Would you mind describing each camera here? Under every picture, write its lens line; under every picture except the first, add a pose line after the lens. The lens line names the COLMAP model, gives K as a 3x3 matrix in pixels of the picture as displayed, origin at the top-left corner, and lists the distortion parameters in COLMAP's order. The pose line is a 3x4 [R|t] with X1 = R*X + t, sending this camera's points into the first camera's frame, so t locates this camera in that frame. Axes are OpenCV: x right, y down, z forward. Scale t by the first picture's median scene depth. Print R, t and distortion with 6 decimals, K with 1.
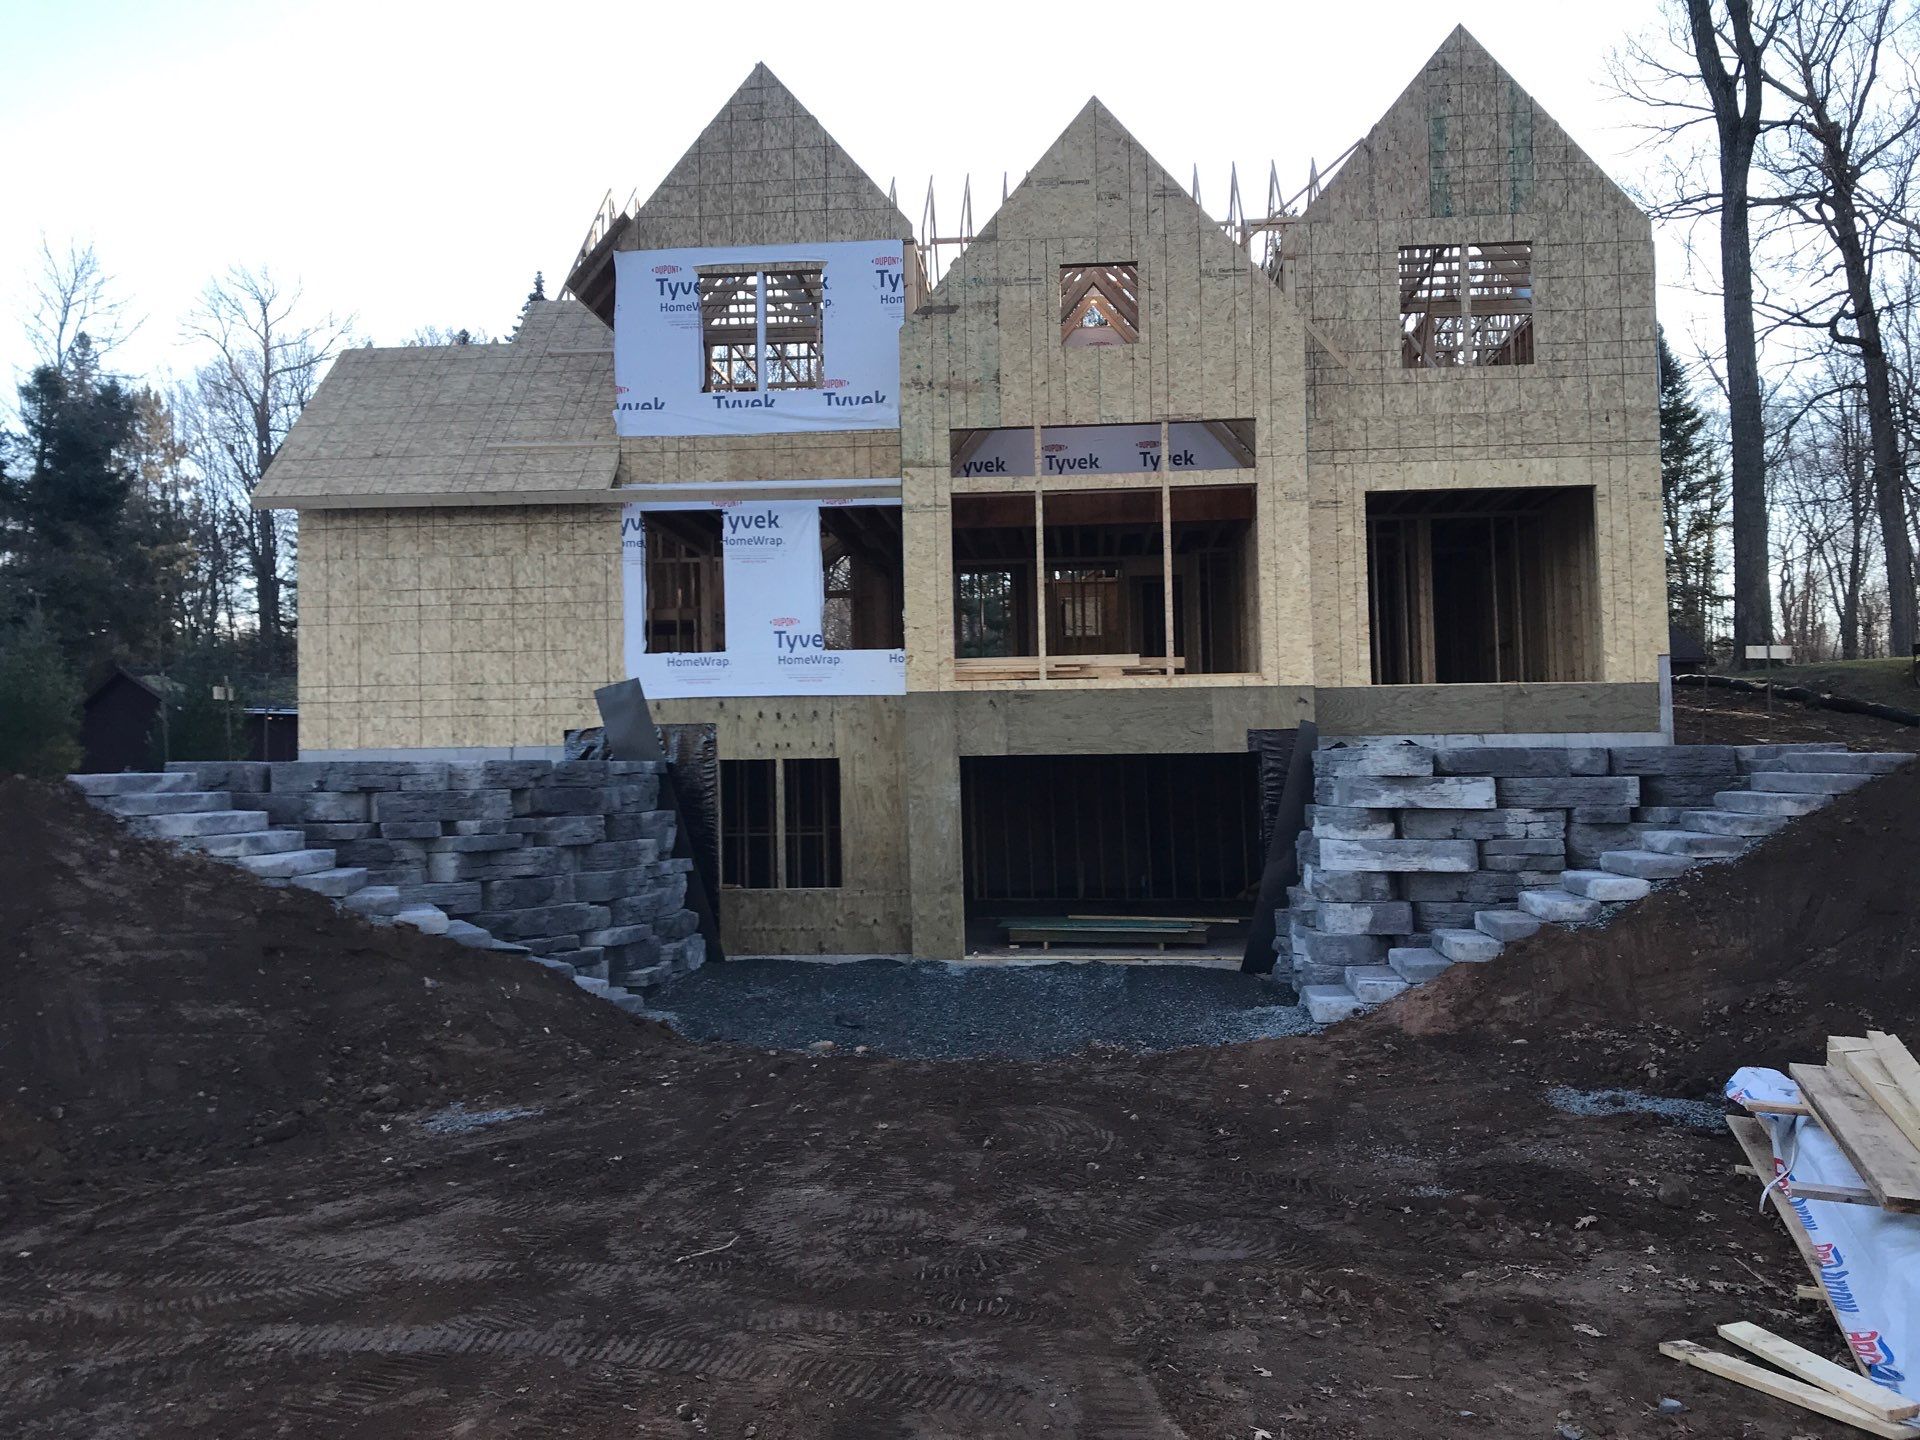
lens RADIAL K [[1511.2, 0, 960.0], [0, 1511.2, 720.0], [0, 0, 1]] dist [0.019194, -0.000709]
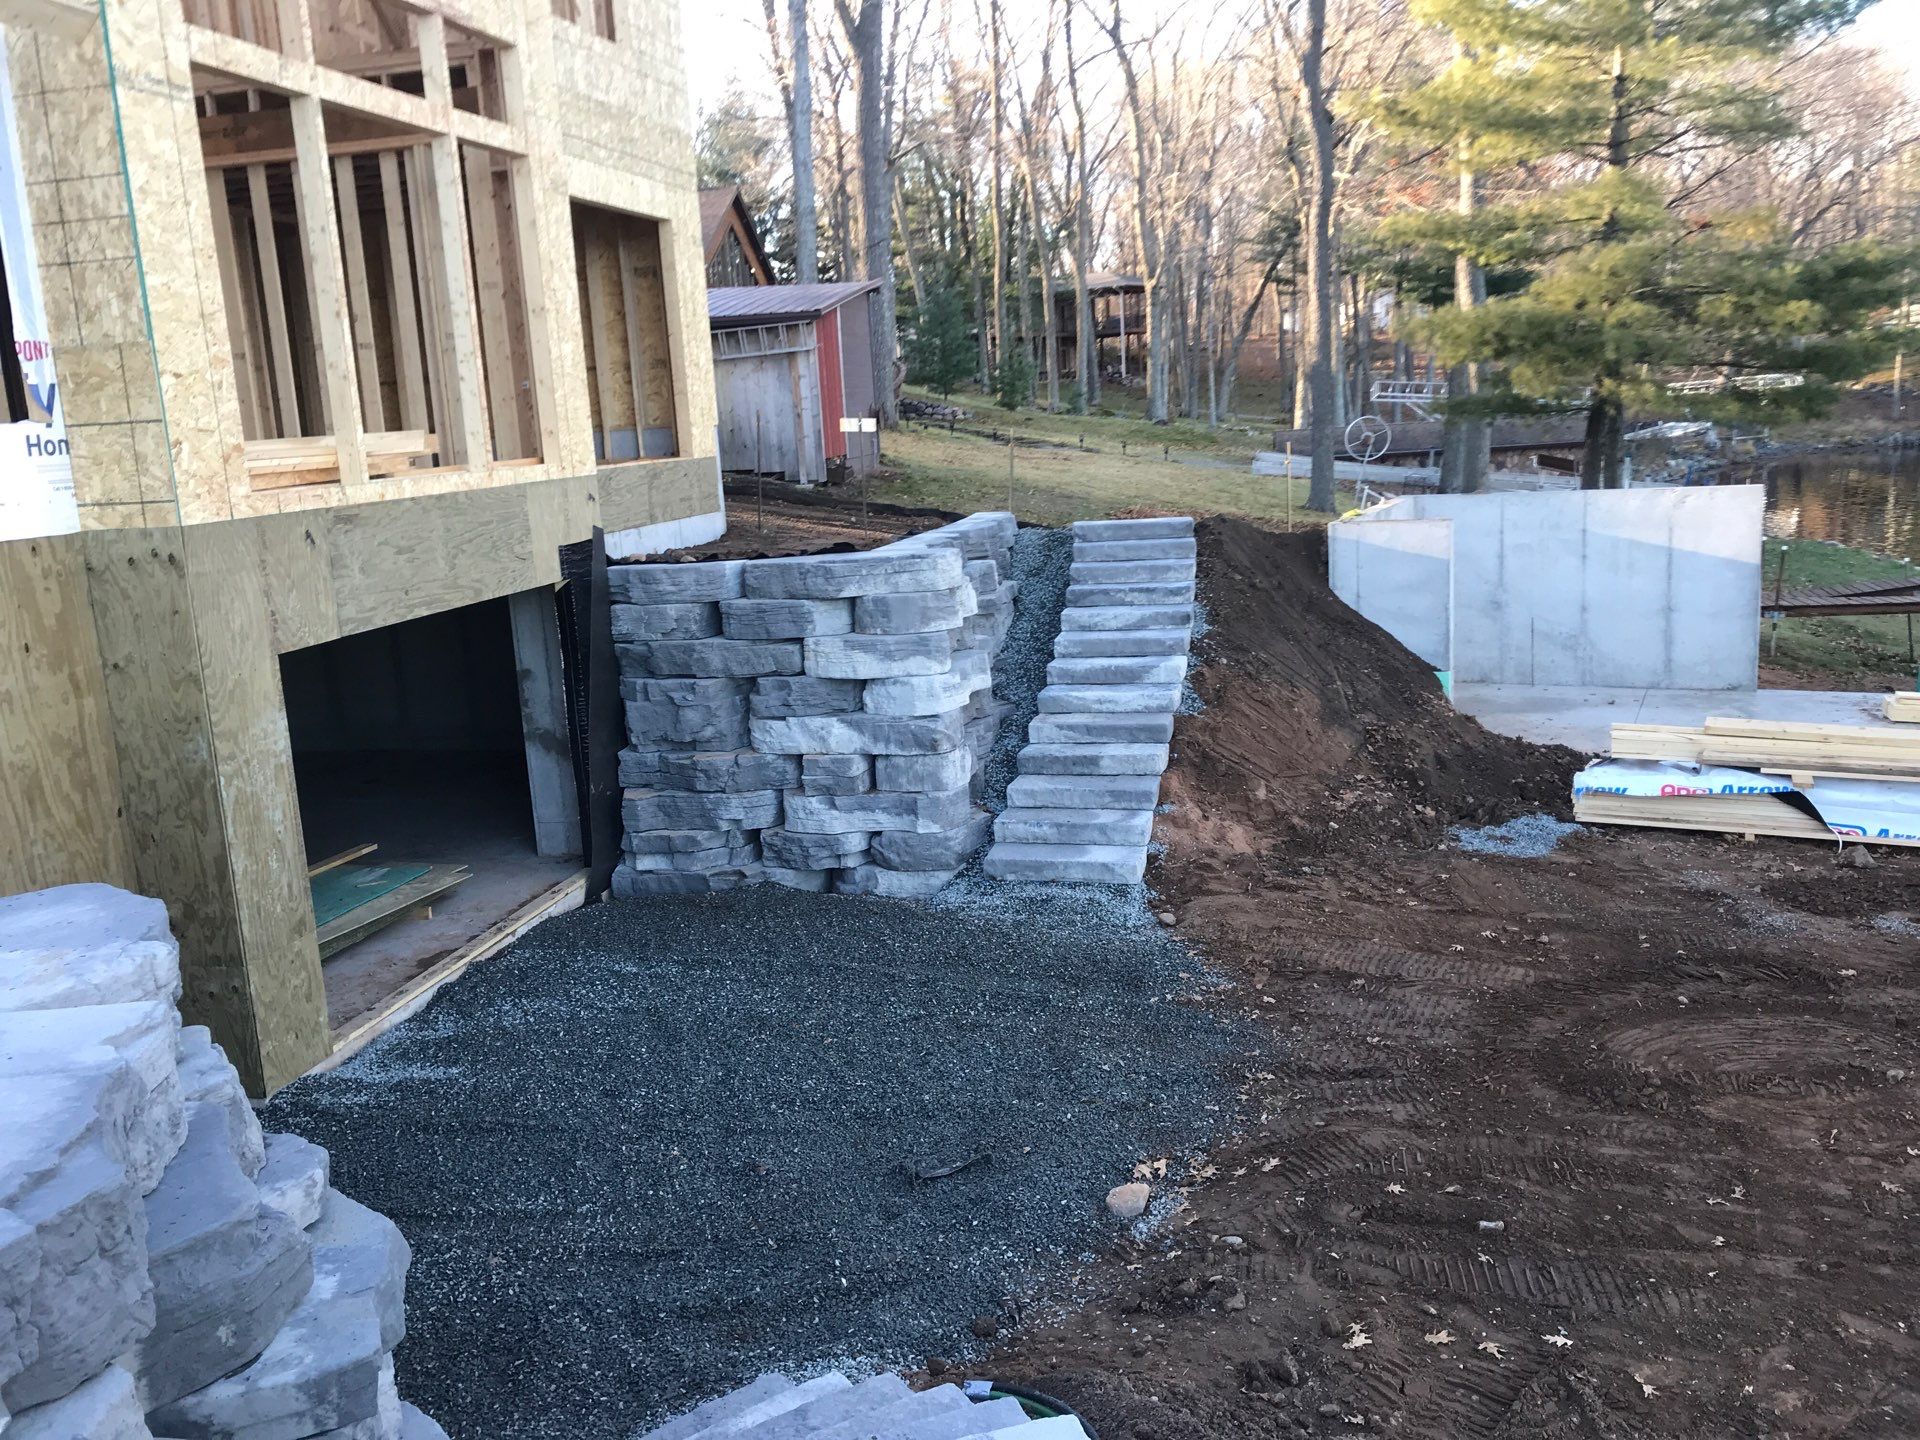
lens RADIAL K [[1591.8, 0, 960.0], [0, 1591.8, 720.0], [0, 0, 1]] dist [-0.004457, -0.004413]
pose [[0.139617, -0.188660, 0.972067, -0.457504], [0.025276, 0.982041, 0.186965, -0.043473], [-0.989883, -0.001534, 0.141879, 0.717412]]
